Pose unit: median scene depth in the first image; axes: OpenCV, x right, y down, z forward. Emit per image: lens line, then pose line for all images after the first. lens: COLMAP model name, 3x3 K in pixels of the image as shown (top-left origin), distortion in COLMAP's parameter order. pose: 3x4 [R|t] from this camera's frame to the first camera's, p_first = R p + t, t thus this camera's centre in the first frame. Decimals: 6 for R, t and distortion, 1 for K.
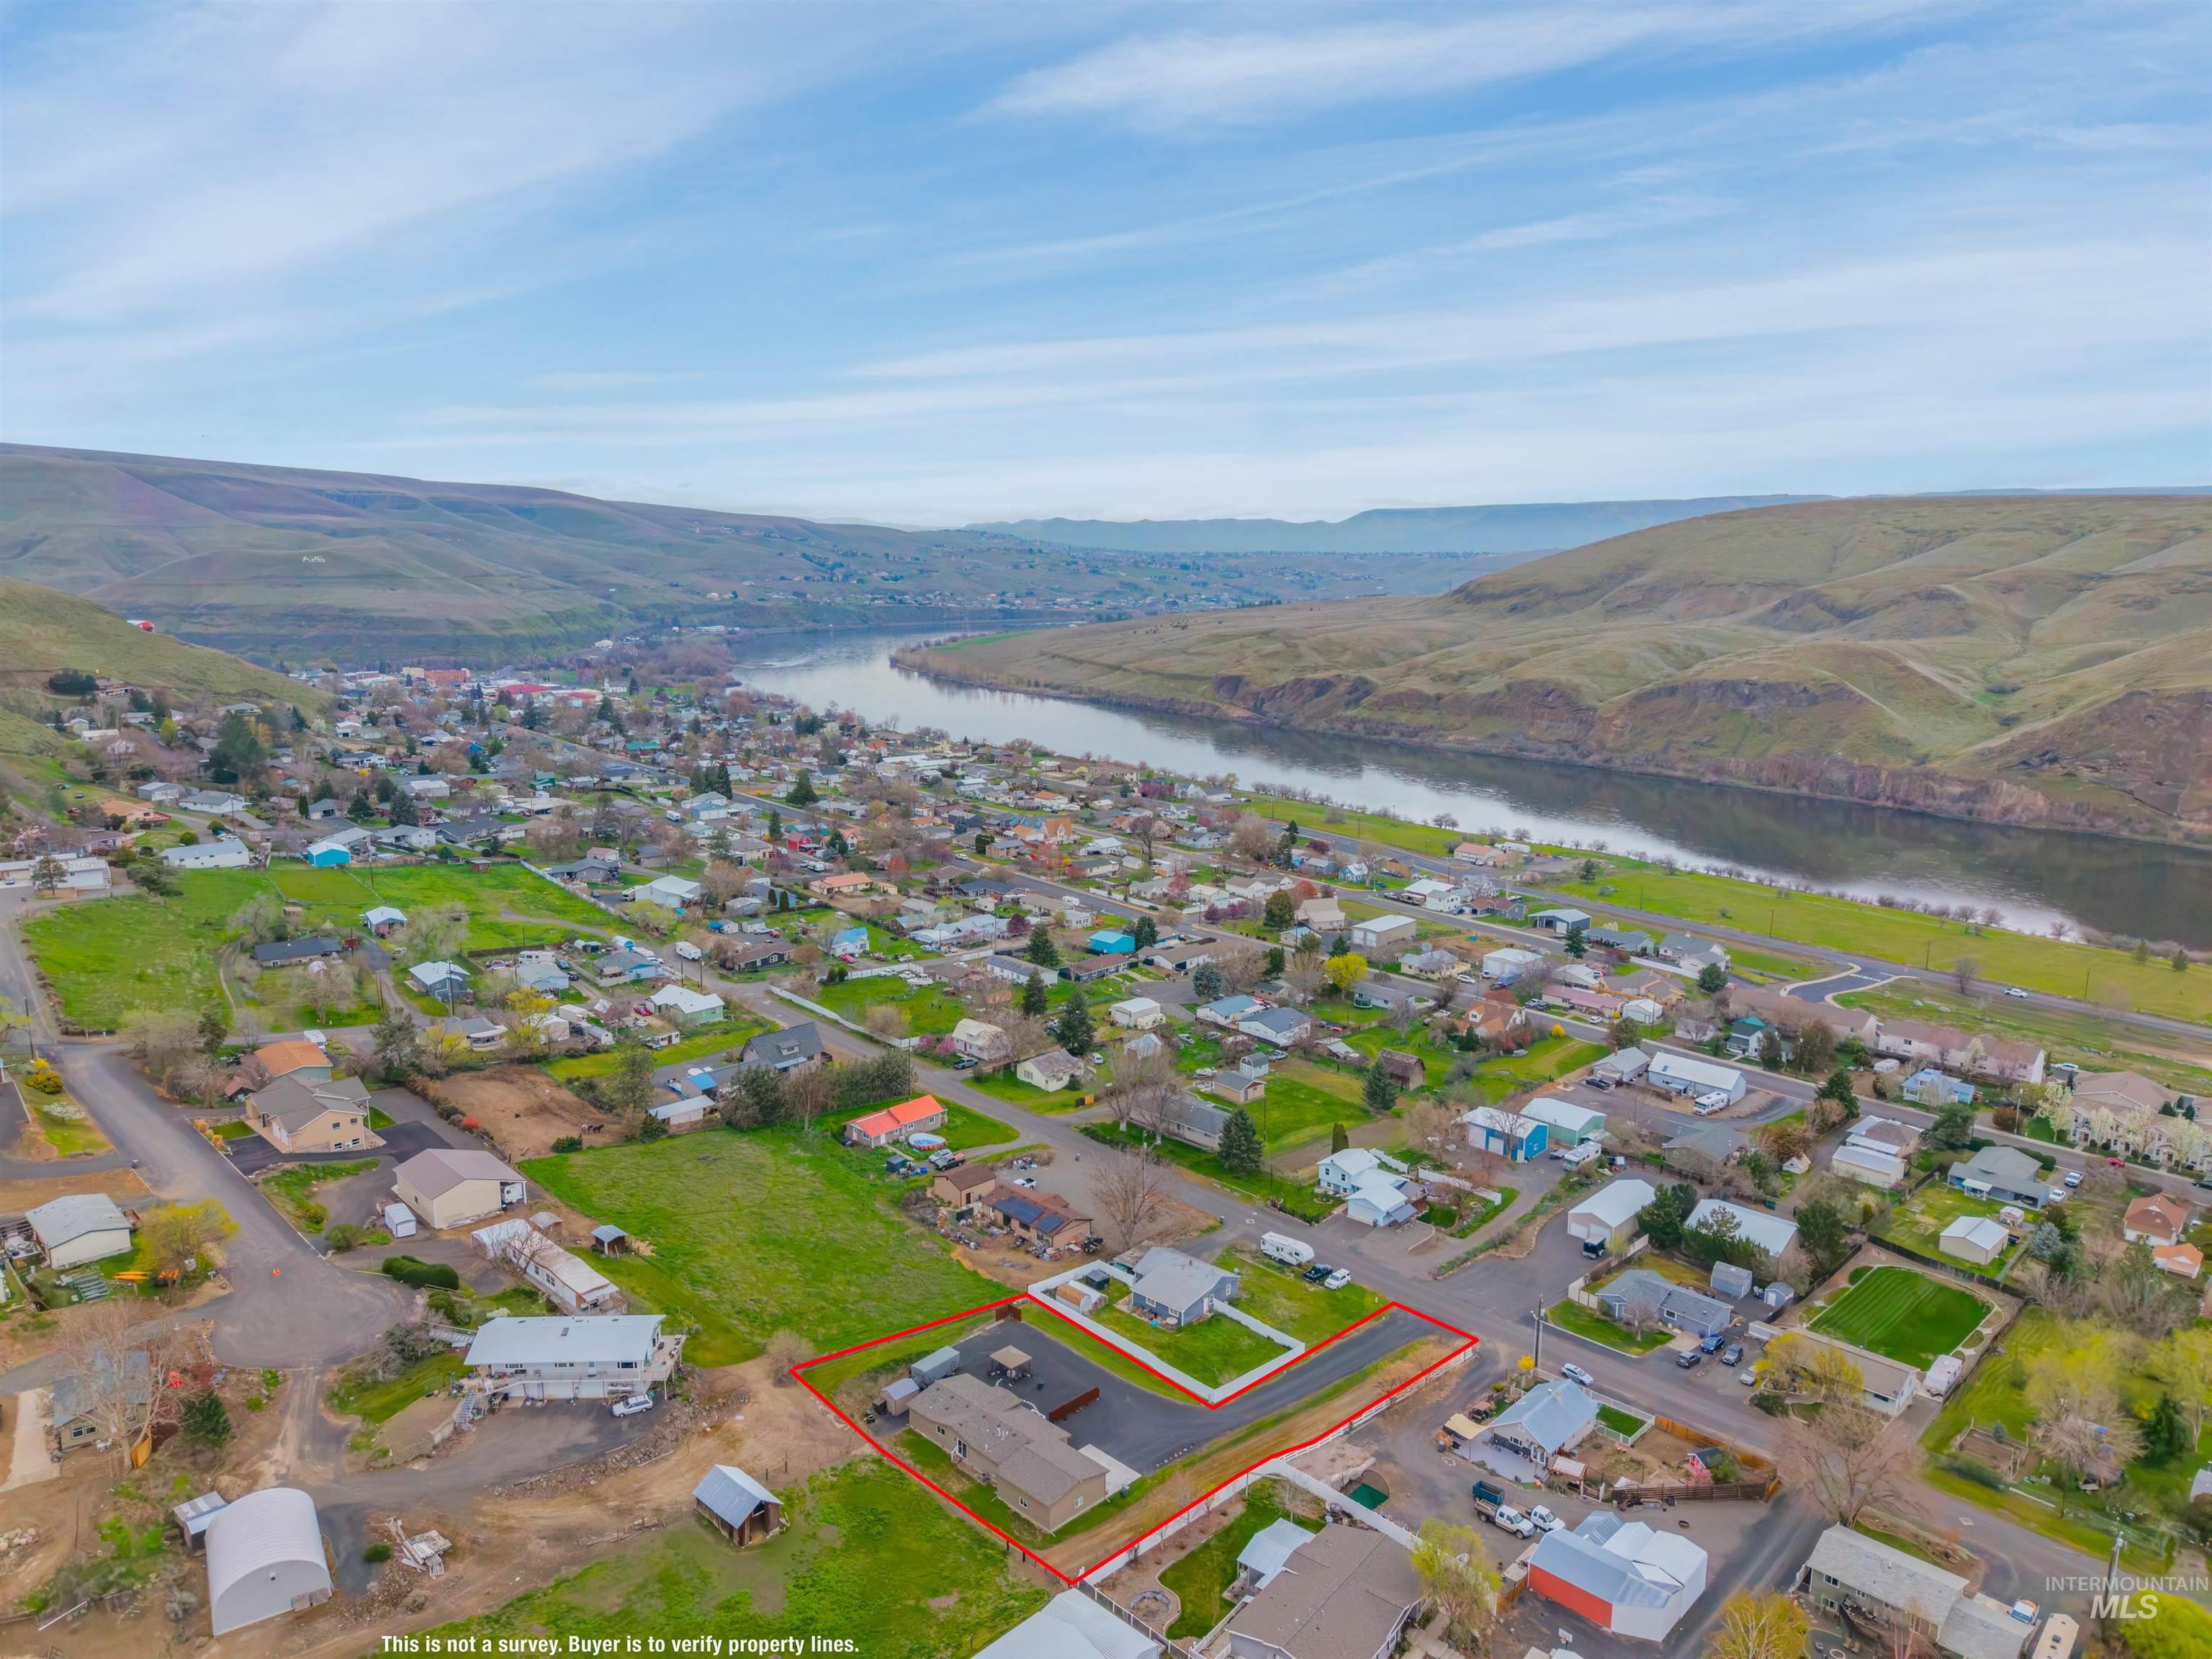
lens RADIAL K [[1473.7, 0, 1106.0], [0, 1473.7, 829.5], [0, 0, 1]] dist [0.047419, -0.075906]
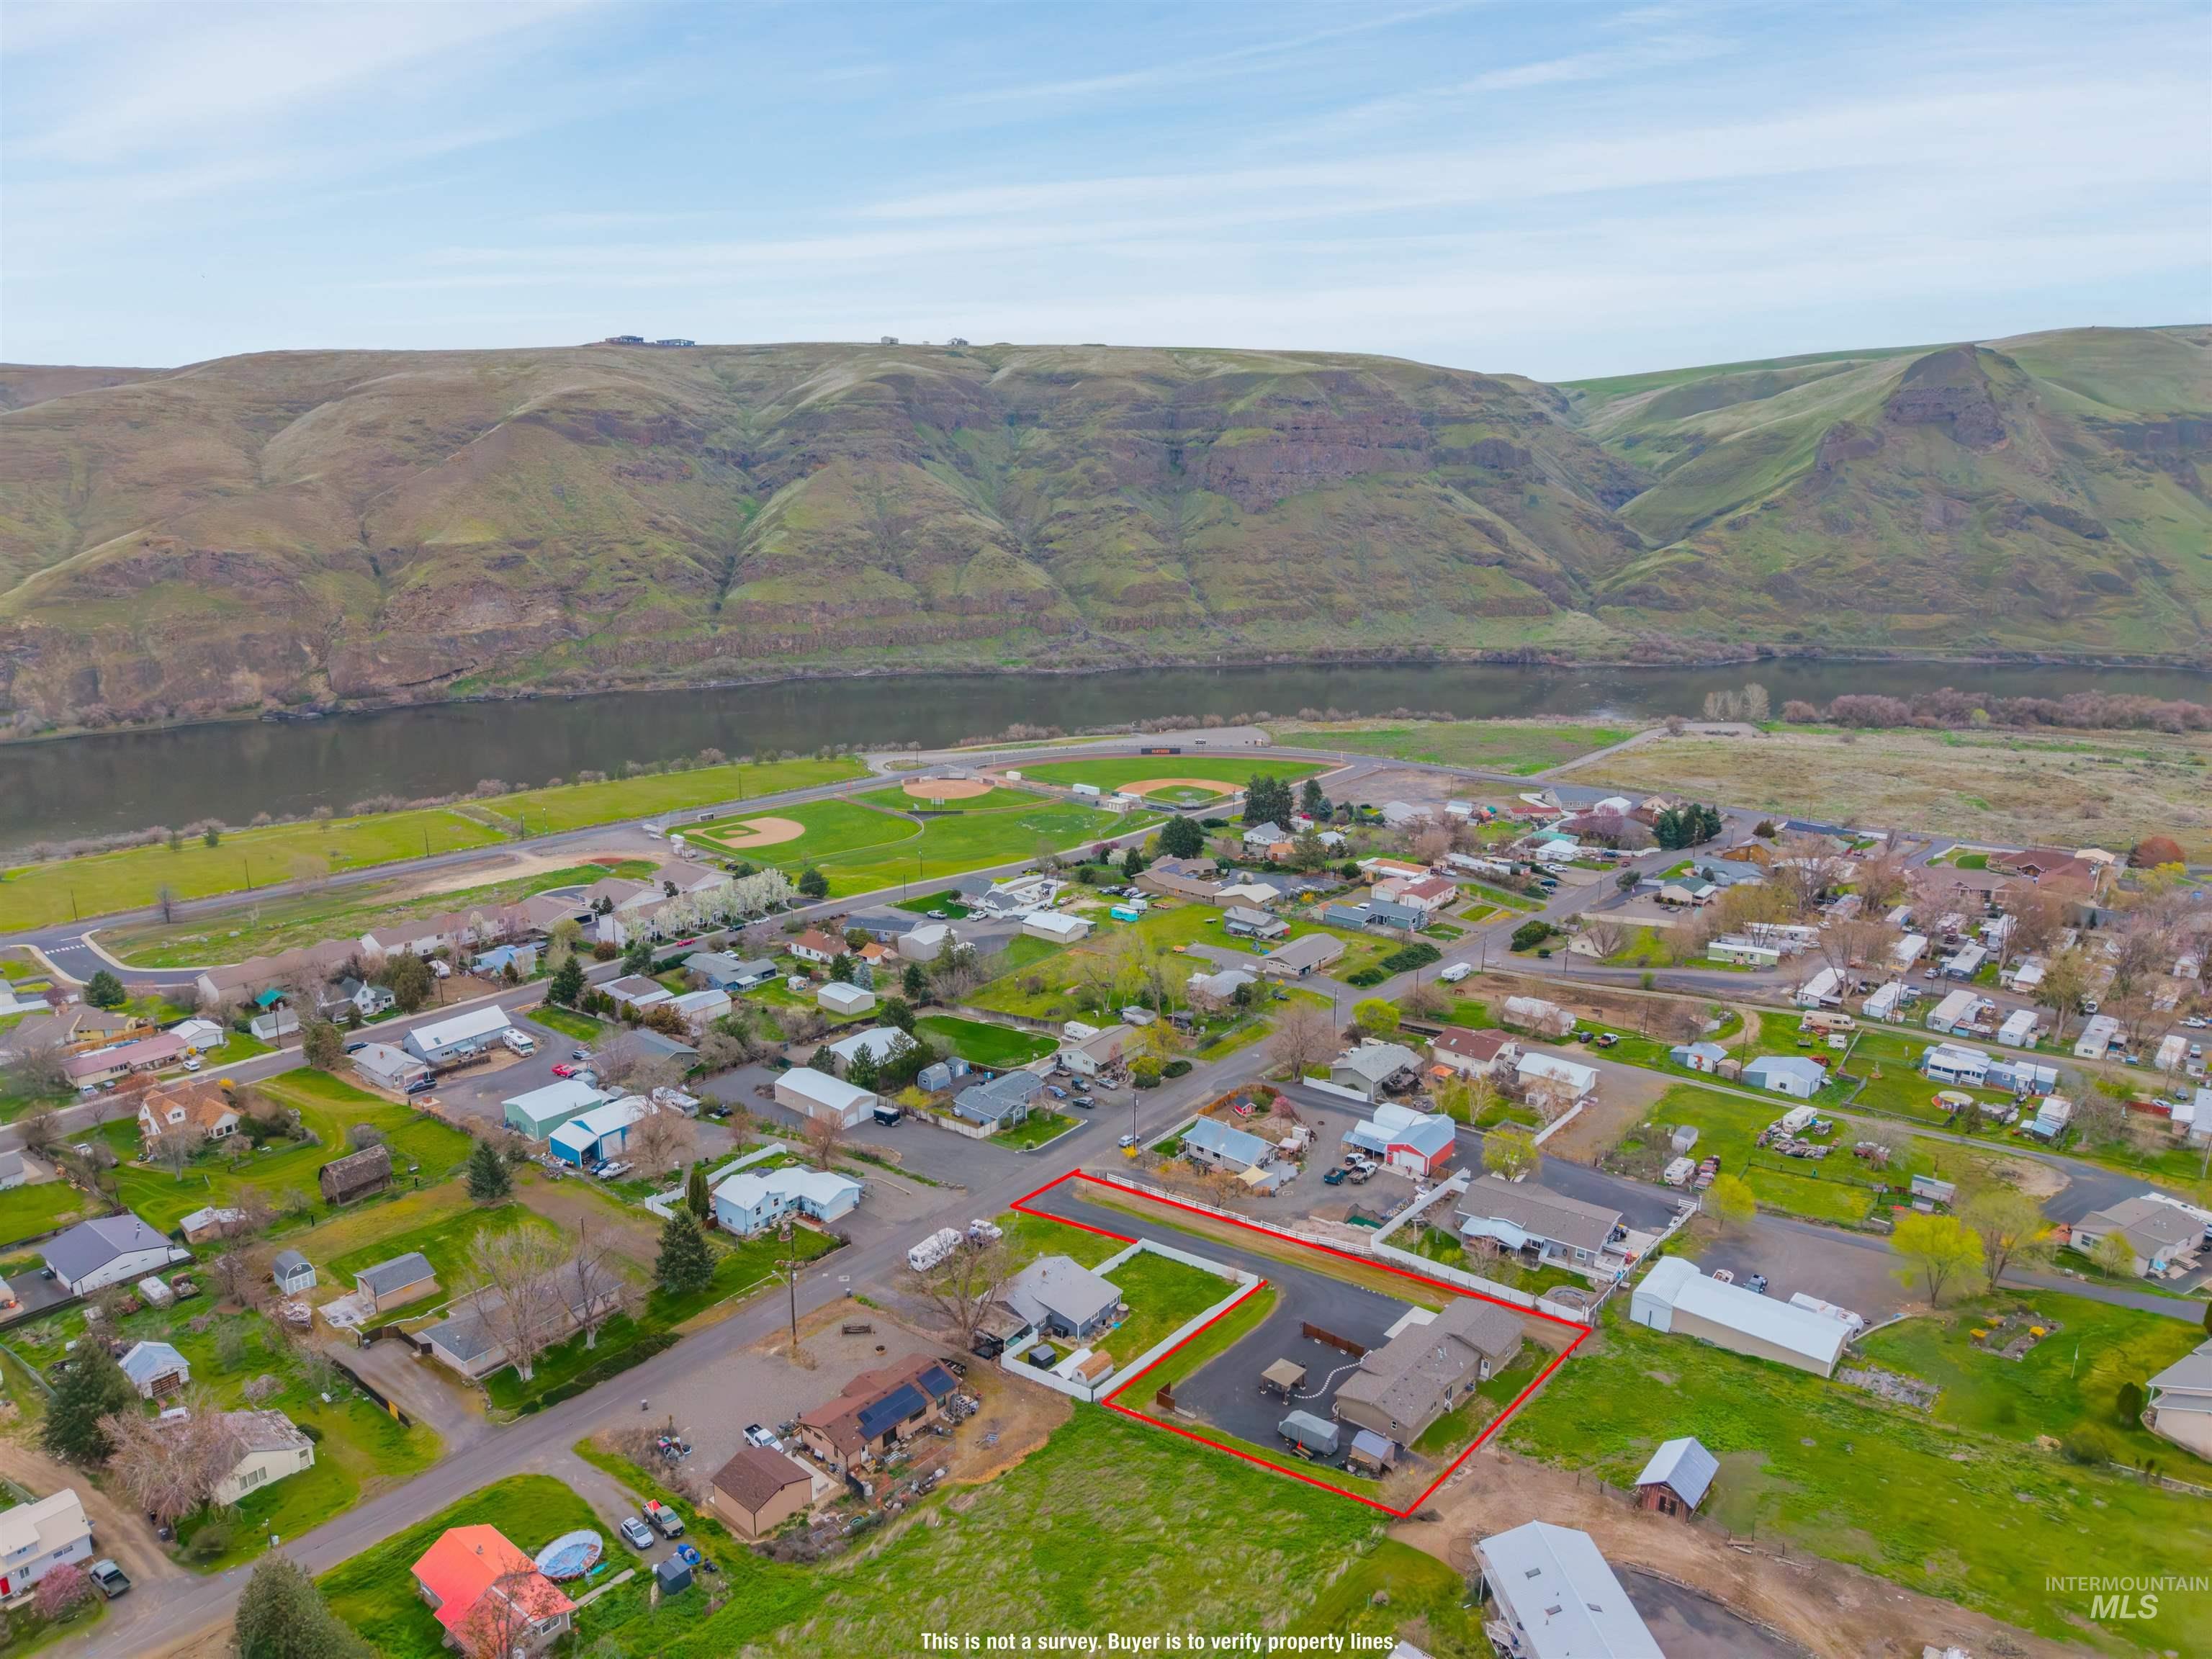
lens RADIAL K [[1473.7, 0, 1106.0], [0, 1473.7, 829.5], [0, 0, 1]] dist [0.047419, -0.075906]
pose [[-0.094114, -0.257488, 0.961687, -0.584215], [0.172389, 0.947168, 0.270471, -0.158216], [-0.980523, 0.191240, -0.044753, 0.744914]]
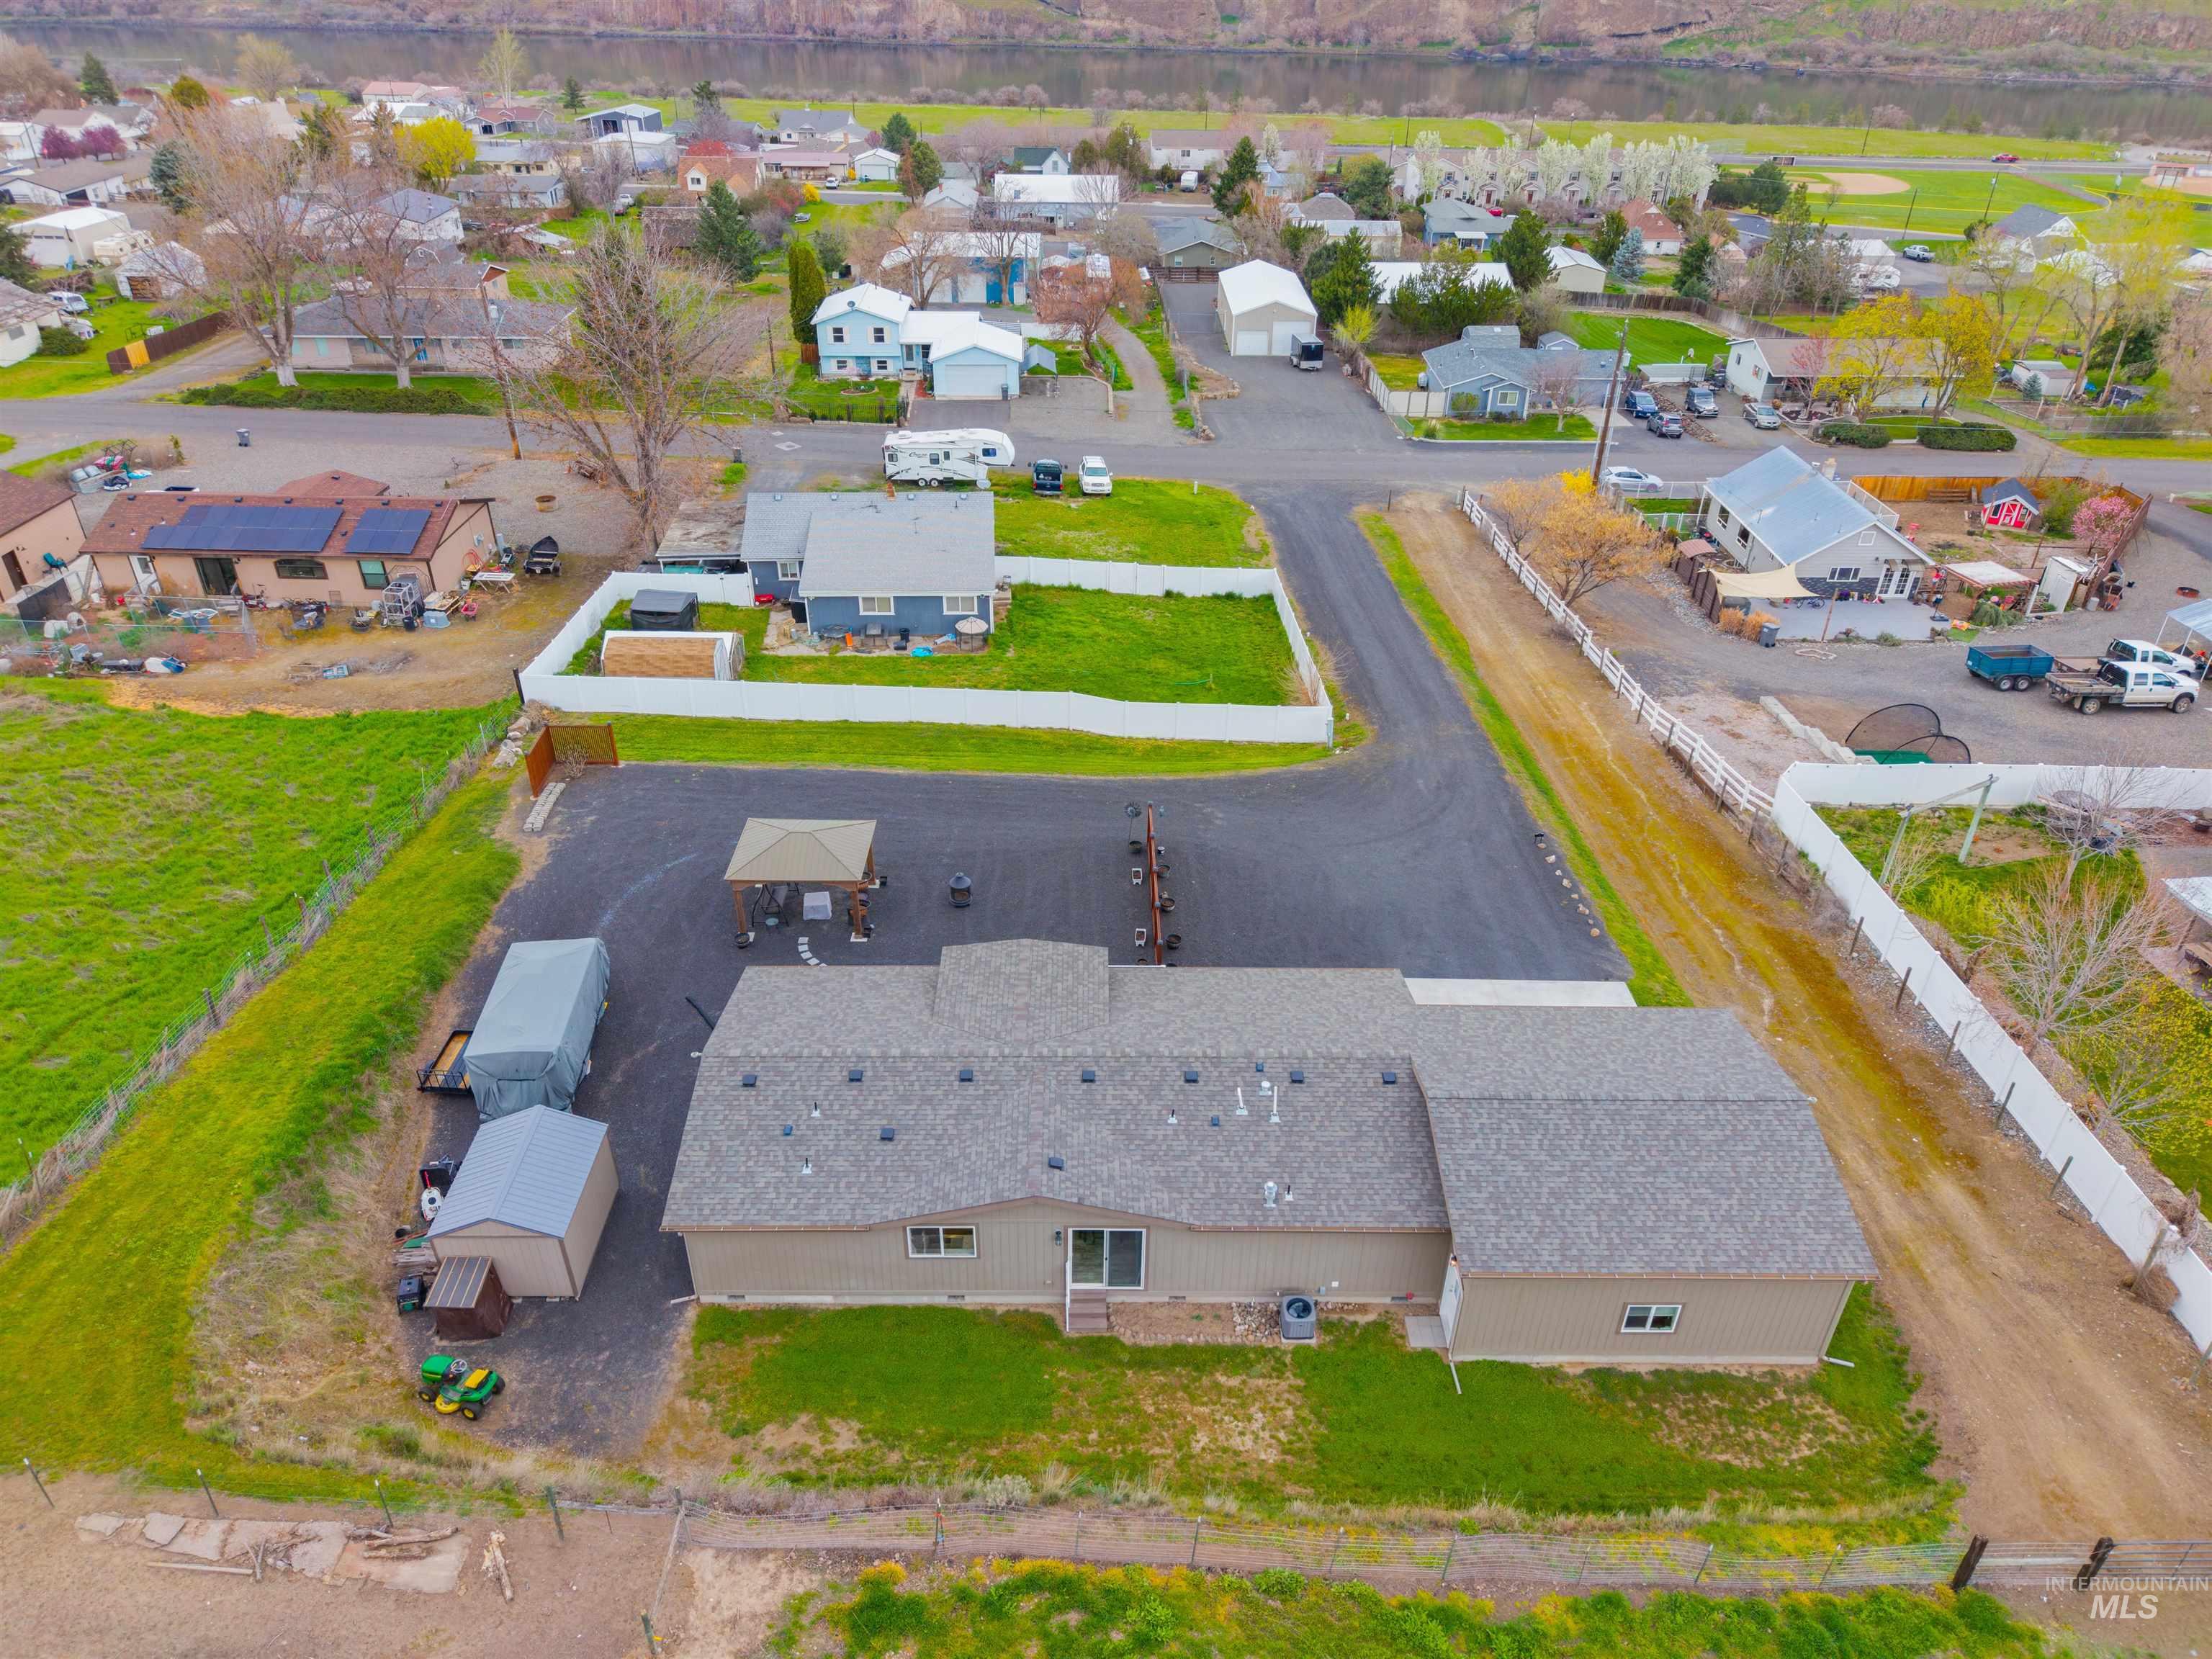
lens RADIAL K [[1466.3, 0, 1106.0], [0, 1466.3, 829.5], [0, 0, 1]] dist [0.025370, -0.018916]
pose [[0.706663, -0.377648, 0.598339, -0.121354], [0.124819, 0.898923, 0.419948, 0.173801], [-0.696454, -0.222078, 0.682374, 0.543823]]
